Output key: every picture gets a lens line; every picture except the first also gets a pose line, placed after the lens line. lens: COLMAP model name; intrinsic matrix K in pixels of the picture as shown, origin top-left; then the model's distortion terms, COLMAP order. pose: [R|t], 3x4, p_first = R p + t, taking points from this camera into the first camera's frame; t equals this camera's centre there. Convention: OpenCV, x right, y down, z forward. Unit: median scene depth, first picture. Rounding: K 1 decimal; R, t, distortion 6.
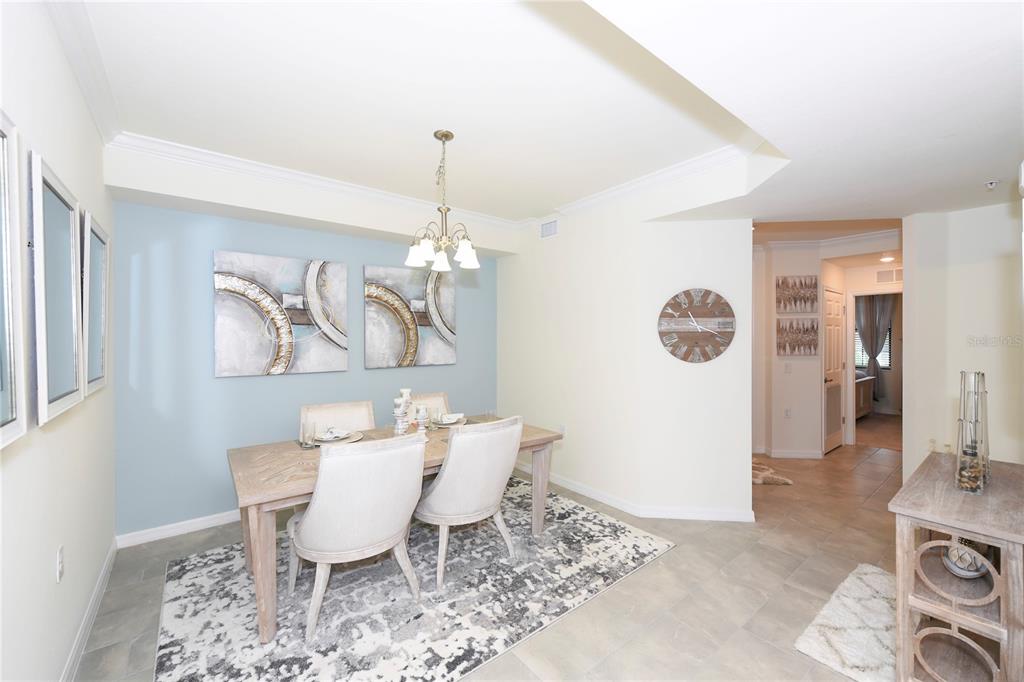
lens RADIAL K [[406.5, 0, 517.6], [0, 406.5, 341.0], [0, 0, 1]] dist [-0.000727, -0.000022]
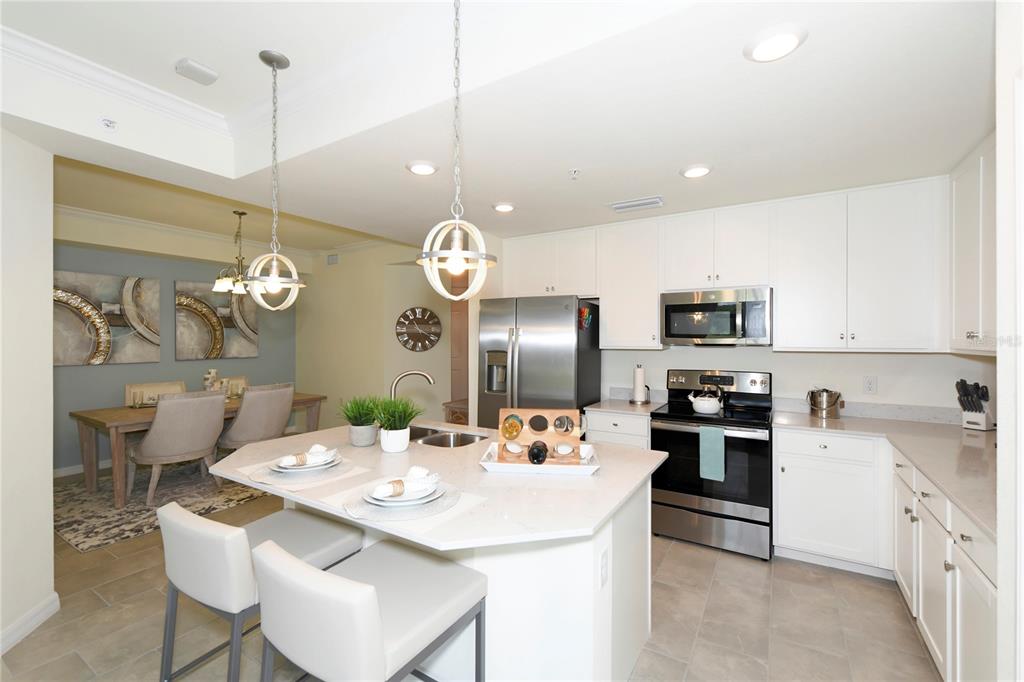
lens RADIAL K [[431.4, 0, 512.3], [0, 431.4, 338.9], [0, 0, 1]] dist [0.001370, 0.000054]
pose [[0.943038, -0.000241, 0.332685, 0.198735], [0.002448, 0.999978, -0.006213, 0.011805], [-0.332676, 0.006673, 0.943017, -0.729976]]
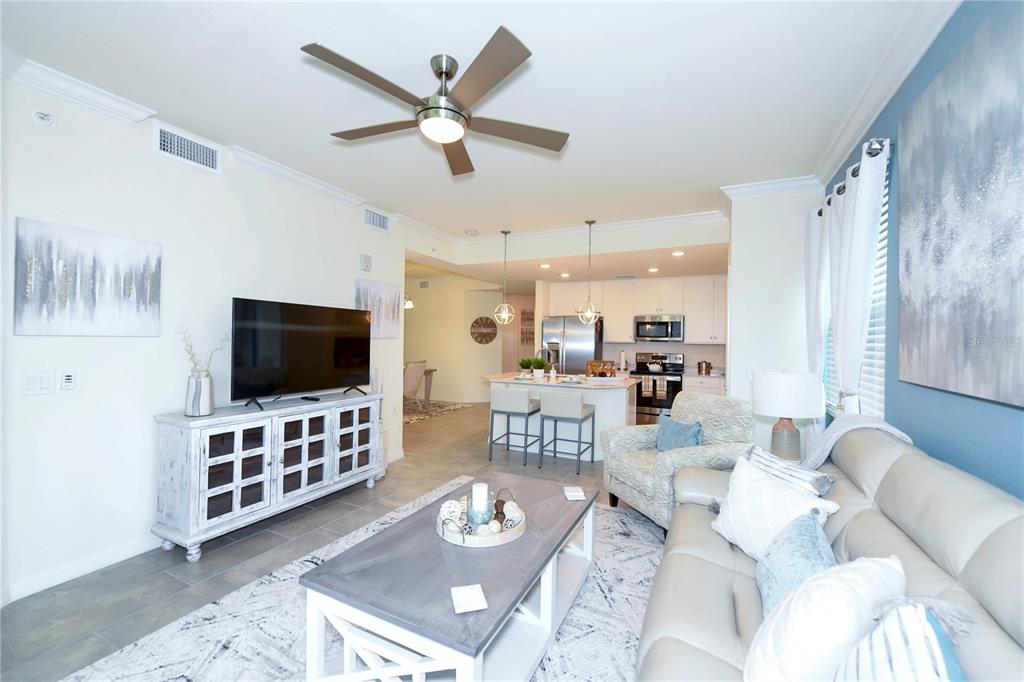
lens RADIAL K [[406.5, 0, 517.6], [0, 406.5, 341.0], [0, 0, 1]] dist [-0.000727, -0.000022]
pose [[0.898884, 0.020361, 0.437712, -0.499151], [-0.017650, 0.999792, -0.010261, 0.051719], [-0.437830, 0.001498, 0.899056, -1.410922]]
